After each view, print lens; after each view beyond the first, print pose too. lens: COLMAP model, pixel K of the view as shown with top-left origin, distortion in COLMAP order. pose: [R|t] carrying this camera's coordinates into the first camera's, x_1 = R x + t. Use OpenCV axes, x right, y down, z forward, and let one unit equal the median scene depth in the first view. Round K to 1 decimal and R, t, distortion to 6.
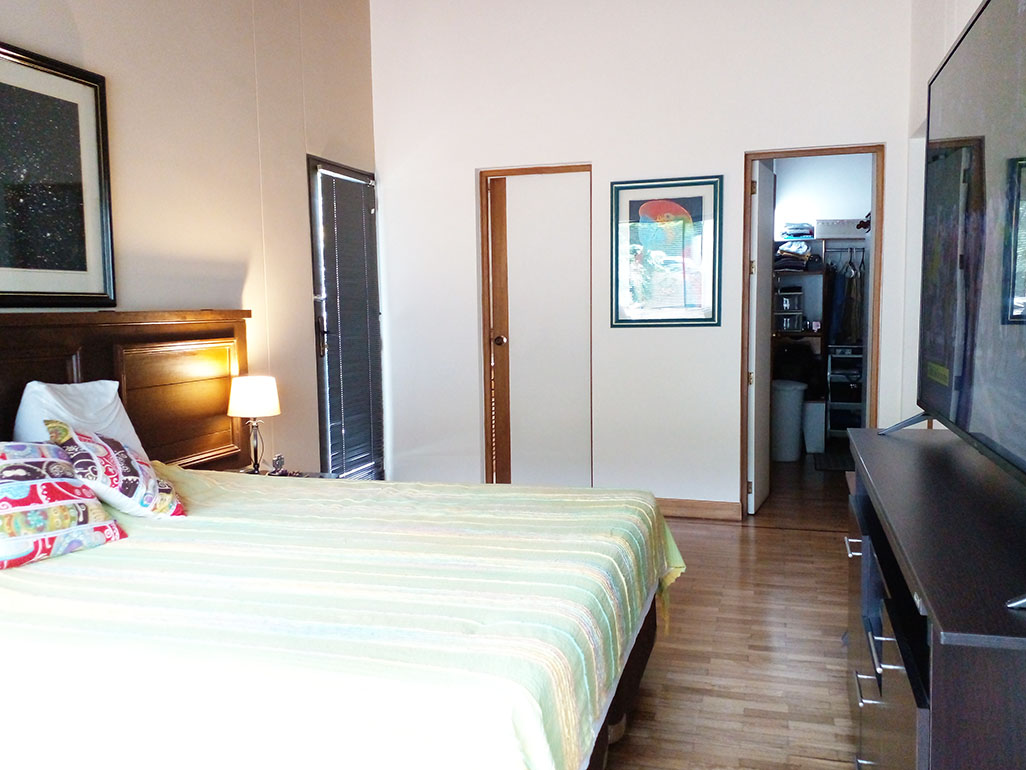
lens RADIAL K [[840.7, 0, 513.4], [0, 840.7, 386.4], [0, 0, 1]] dist [0.083269, -0.149577]
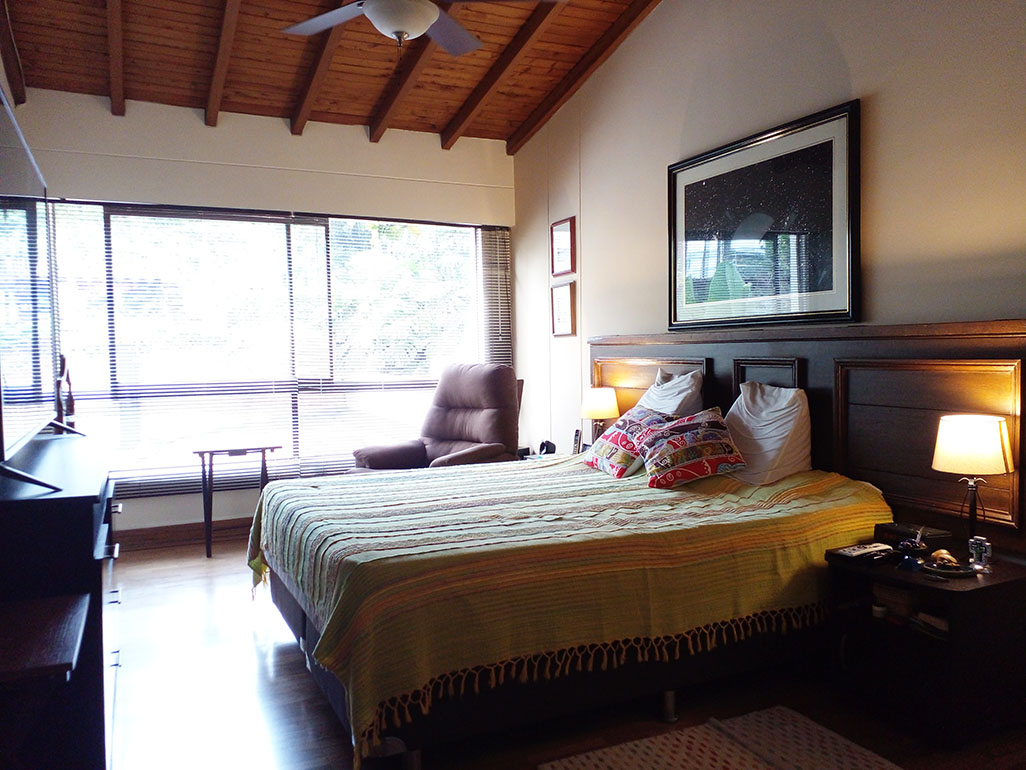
lens RADIAL K [[840.7, 0, 513.6], [0, 840.7, 381.4], [0, 0, 1]] dist [0.083269, -0.149577]
pose [[-0.742592, 0.051880, -0.667731, 0.536704], [-0.038259, 0.992081, 0.119630, -0.132686], [0.668650, 0.114383, -0.734727, 1.530561]]
